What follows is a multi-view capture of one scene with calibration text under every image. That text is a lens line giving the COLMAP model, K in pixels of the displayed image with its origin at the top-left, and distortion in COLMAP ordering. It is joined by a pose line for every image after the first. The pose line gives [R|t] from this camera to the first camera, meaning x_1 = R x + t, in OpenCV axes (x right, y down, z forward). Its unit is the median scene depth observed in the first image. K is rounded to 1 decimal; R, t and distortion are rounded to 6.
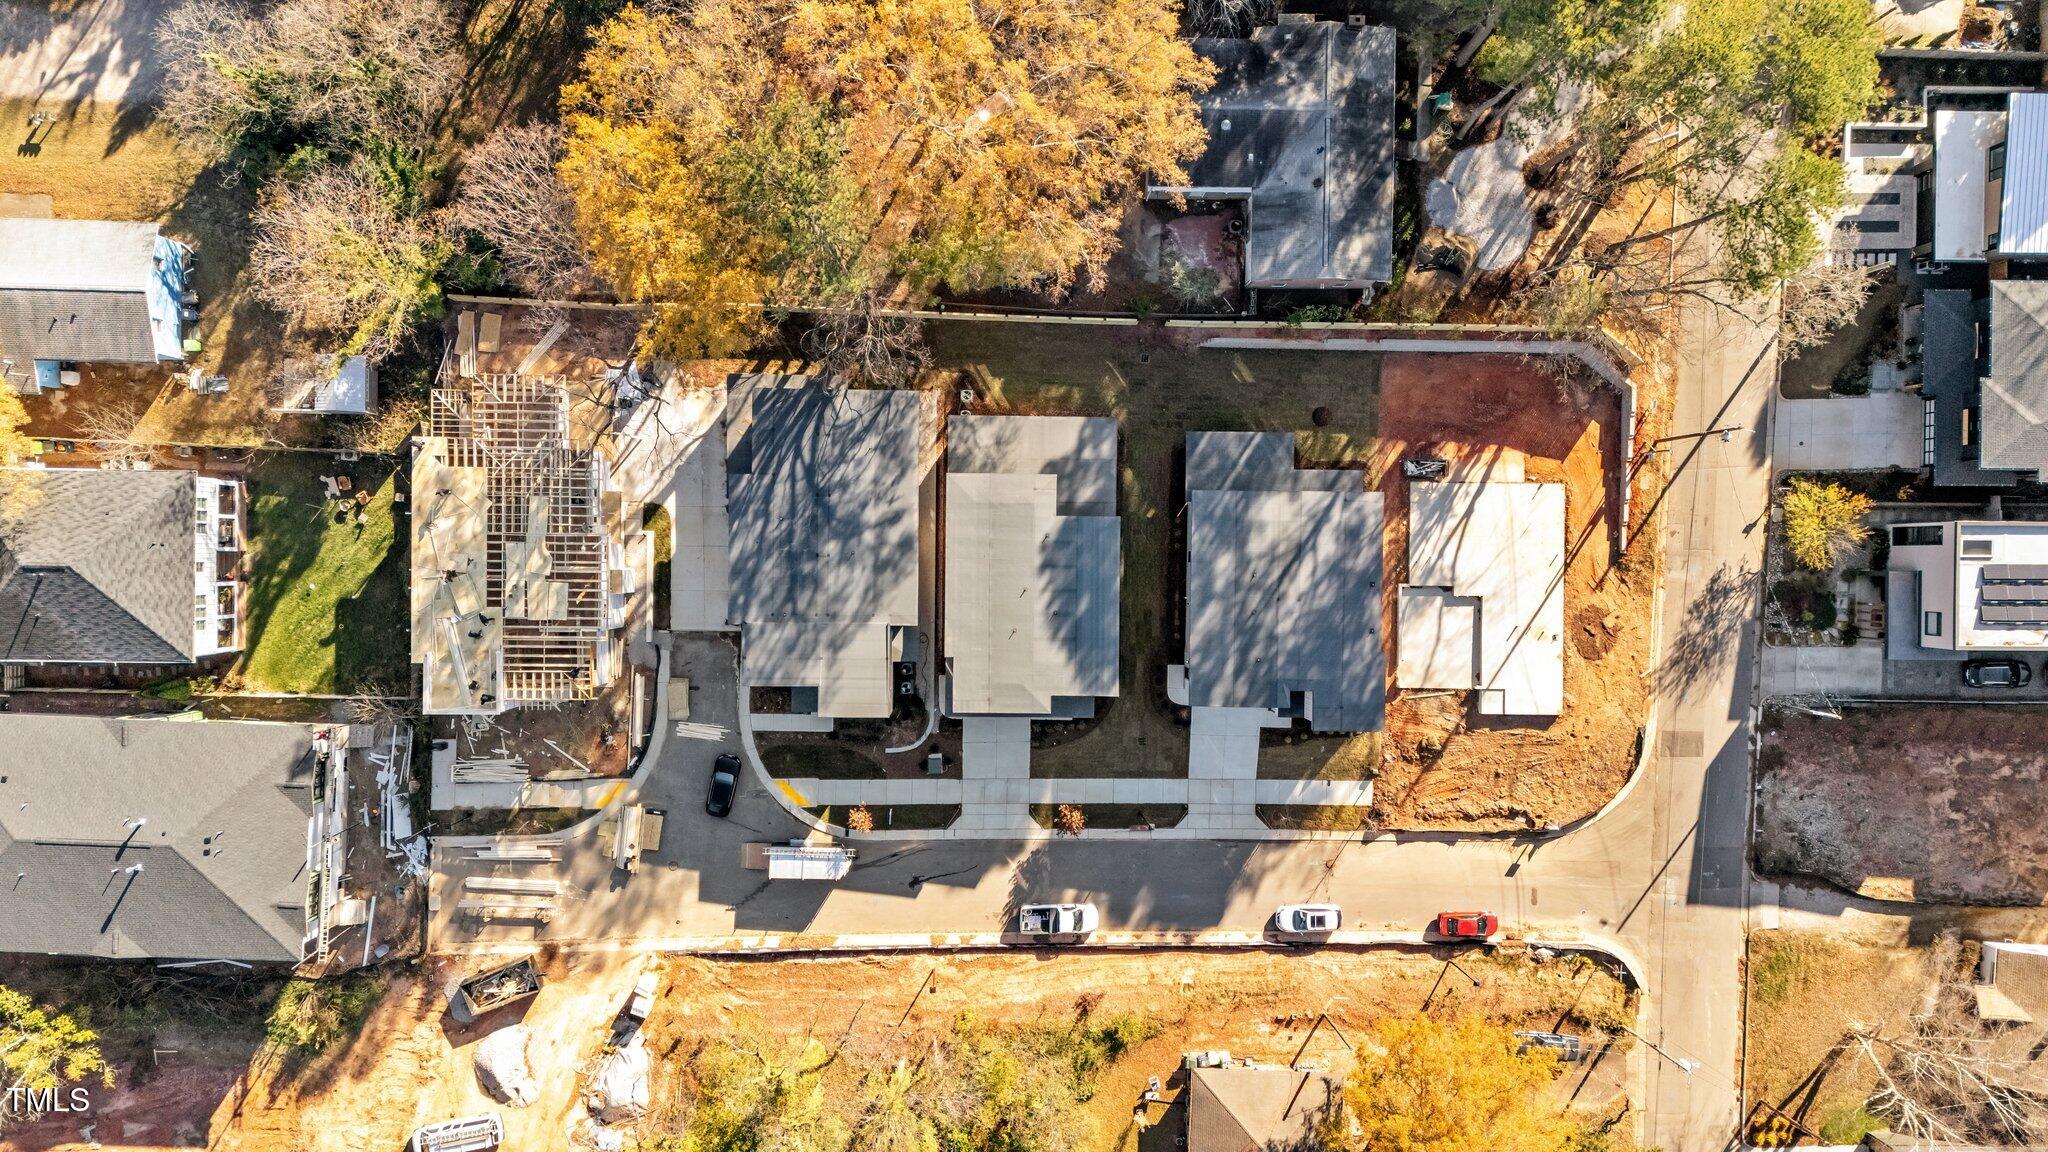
lens RADIAL K [[1504.8, 0, 1024.0], [0, 1504.8, 576.0], [0, 0, 1]] dist [-0.095498, -0.000608]
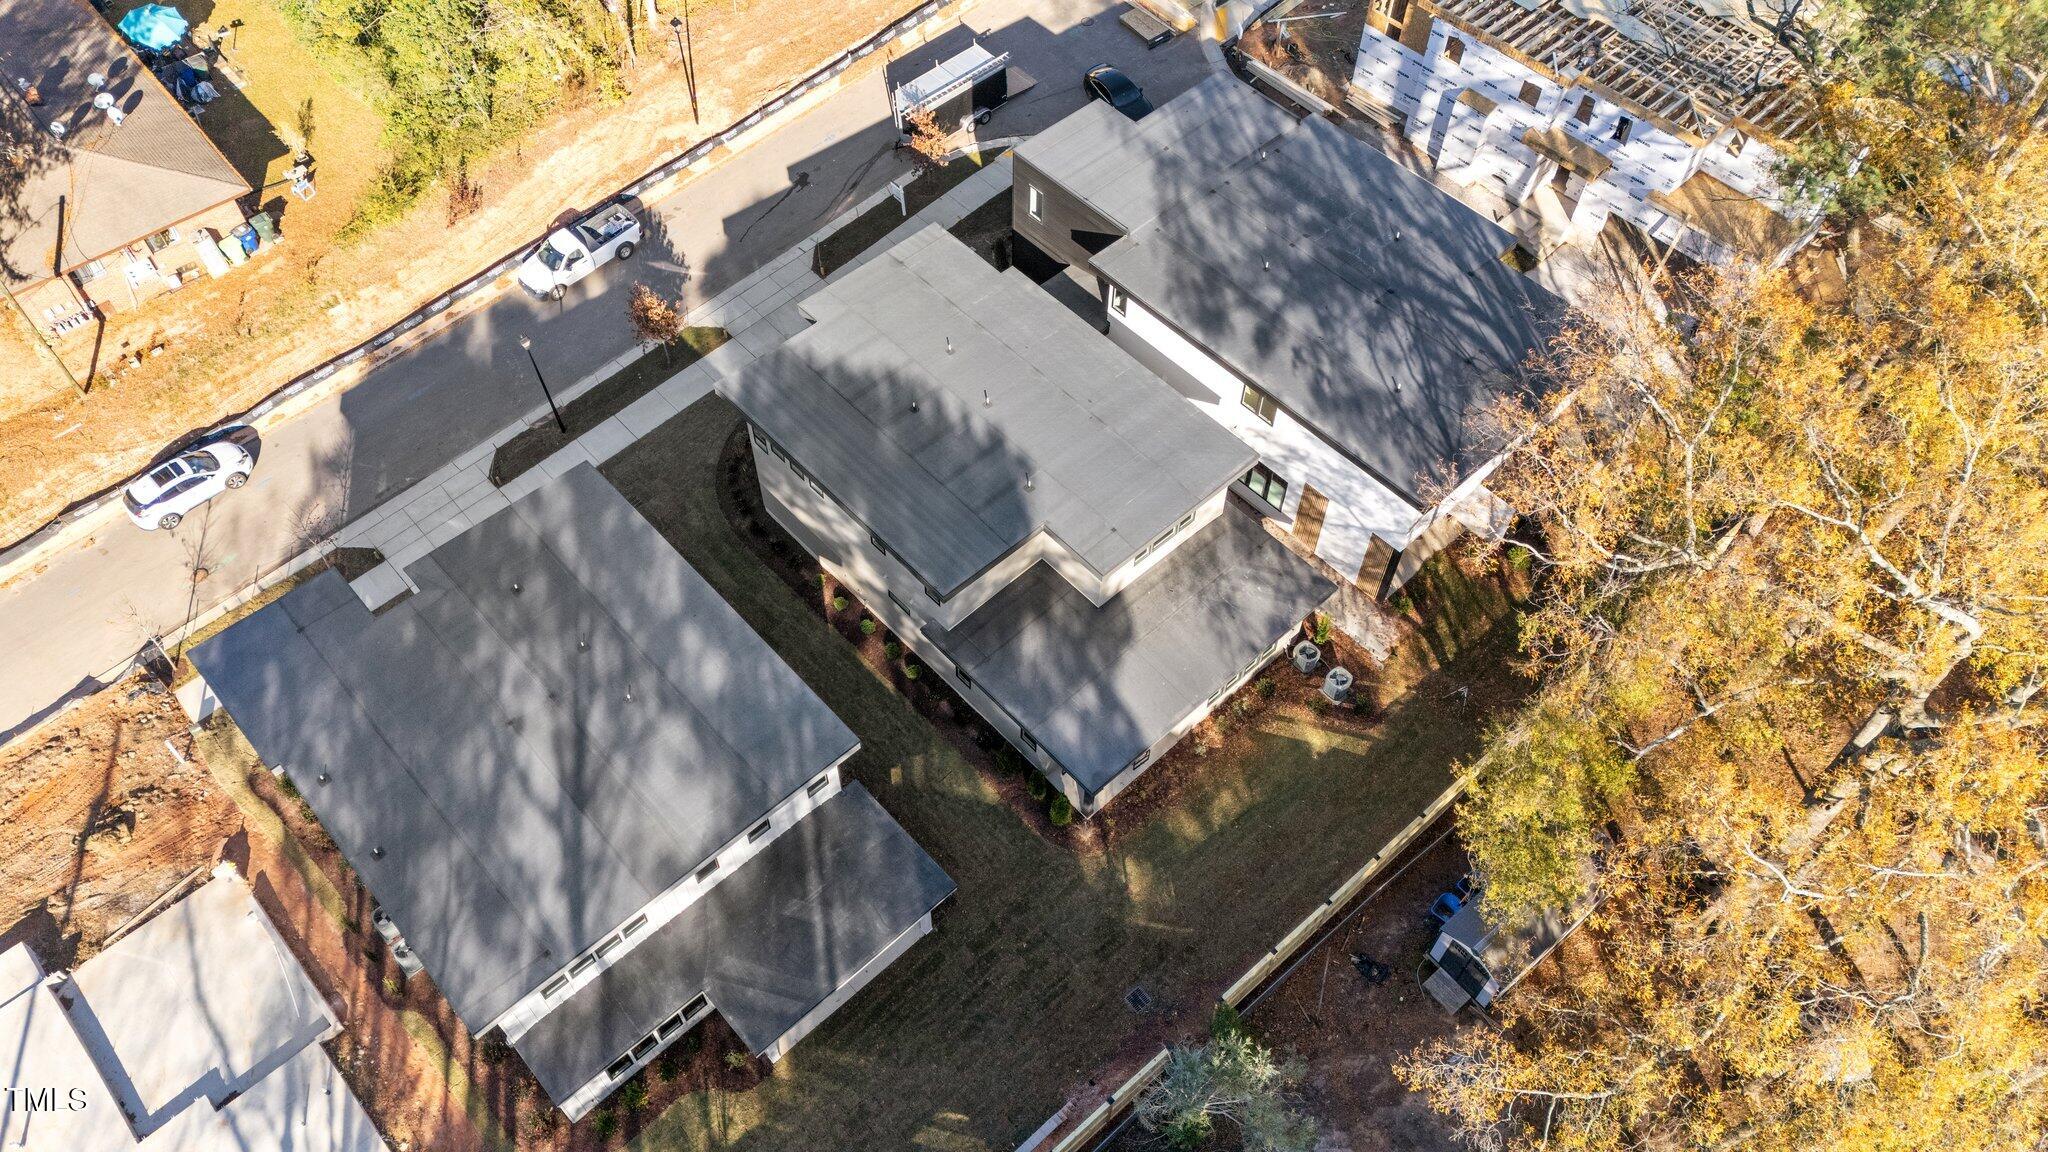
lens RADIAL K [[1520.1, 0, 998.8], [0, 1520.1, 558.4], [0, 0, 1]] dist [0.002011, -0.002062]
pose [[-0.731871, 0.526531, -0.432585, 0.234406], [-0.680683, -0.594845, 0.427587, -0.229540], [-0.032183, 0.607392, 0.793750, 0.577098]]
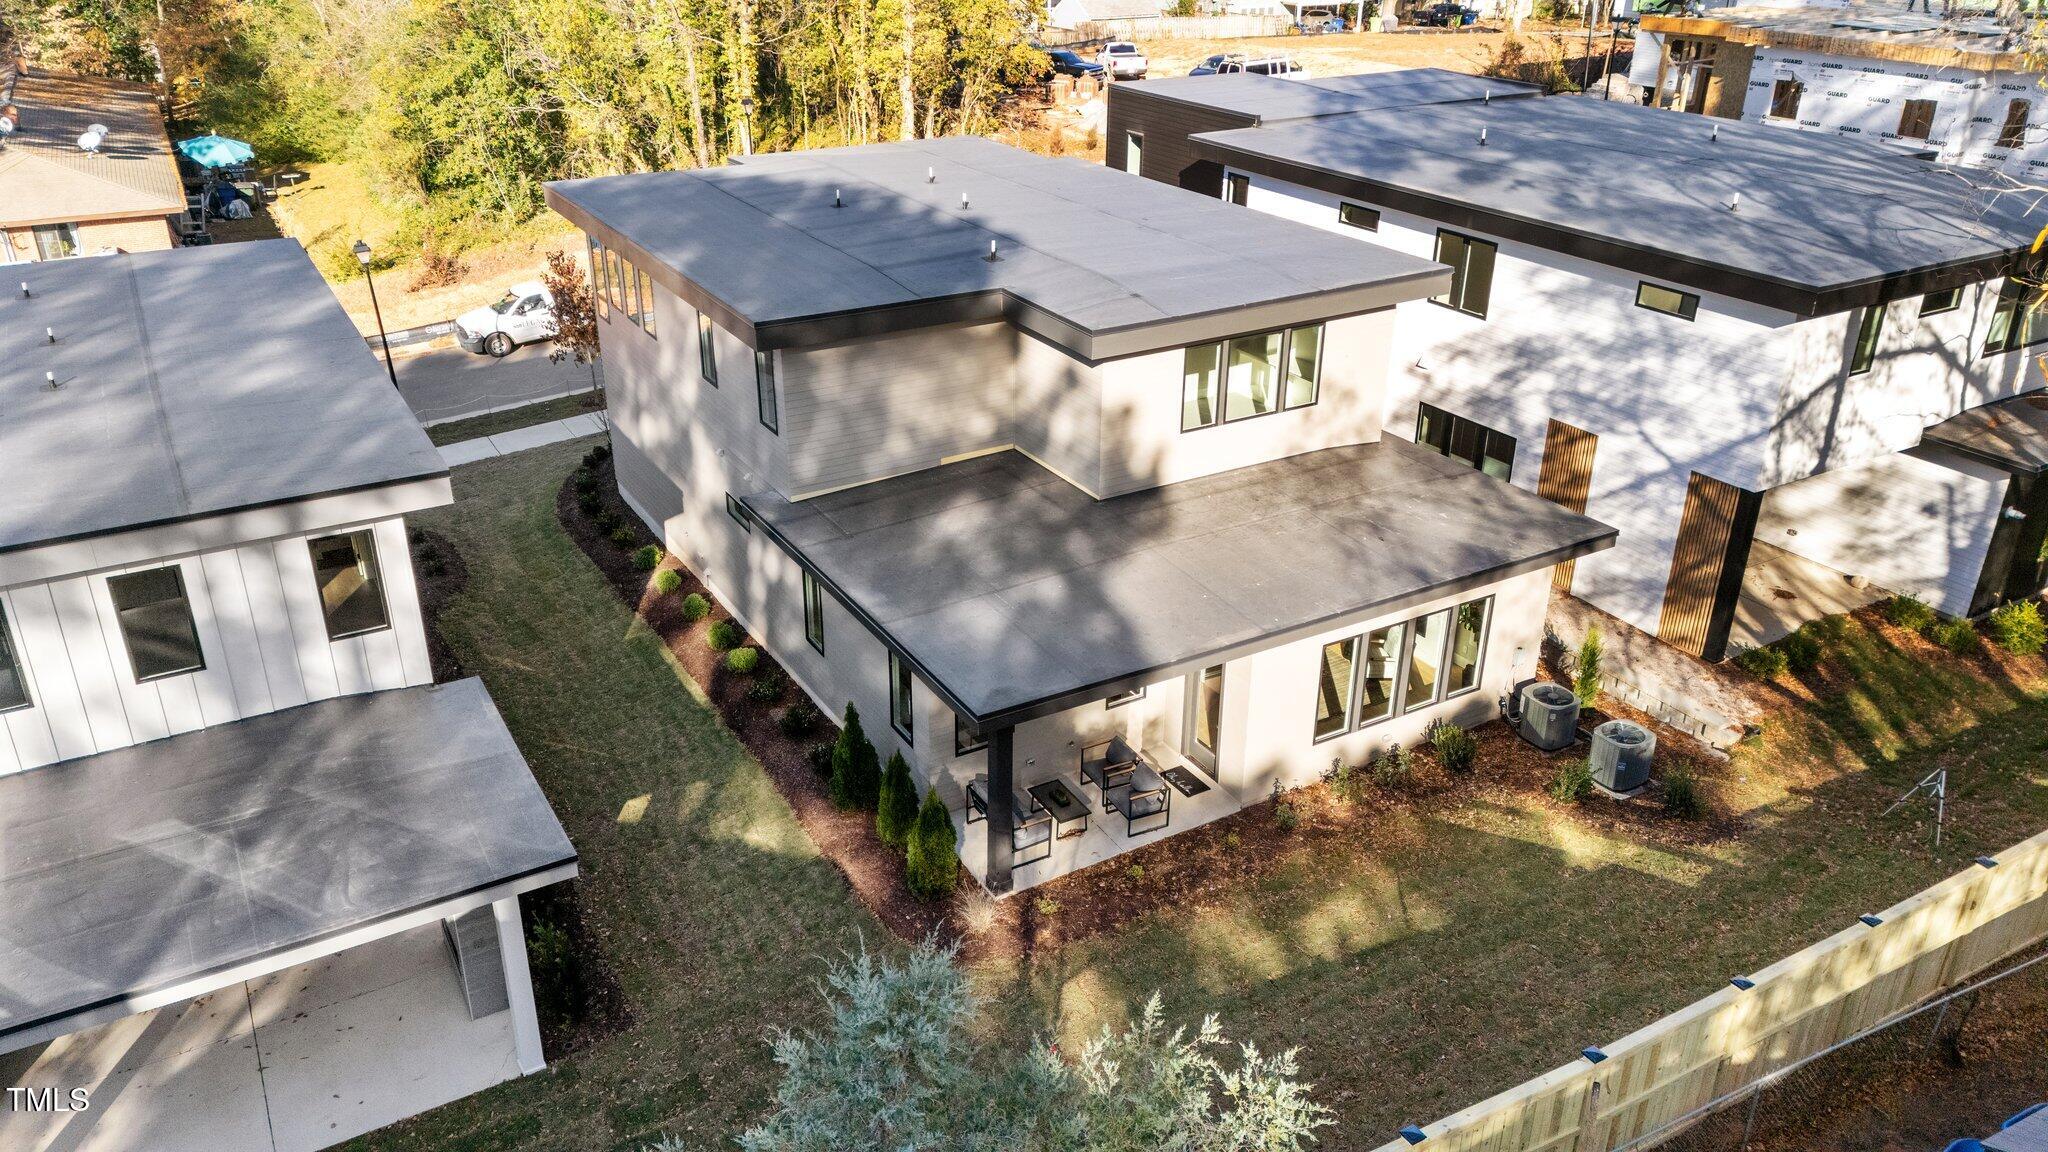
lens RADIAL K [[1520.1, 0, 998.8], [0, 1520.1, 558.4], [0, 0, 1]] dist [0.002011, -0.002062]
pose [[-0.860001, 0.184049, -0.475945, 0.141031], [-0.509282, -0.368221, 0.777847, -0.233294], [-0.032091, 0.911339, 0.410403, 0.874166]]
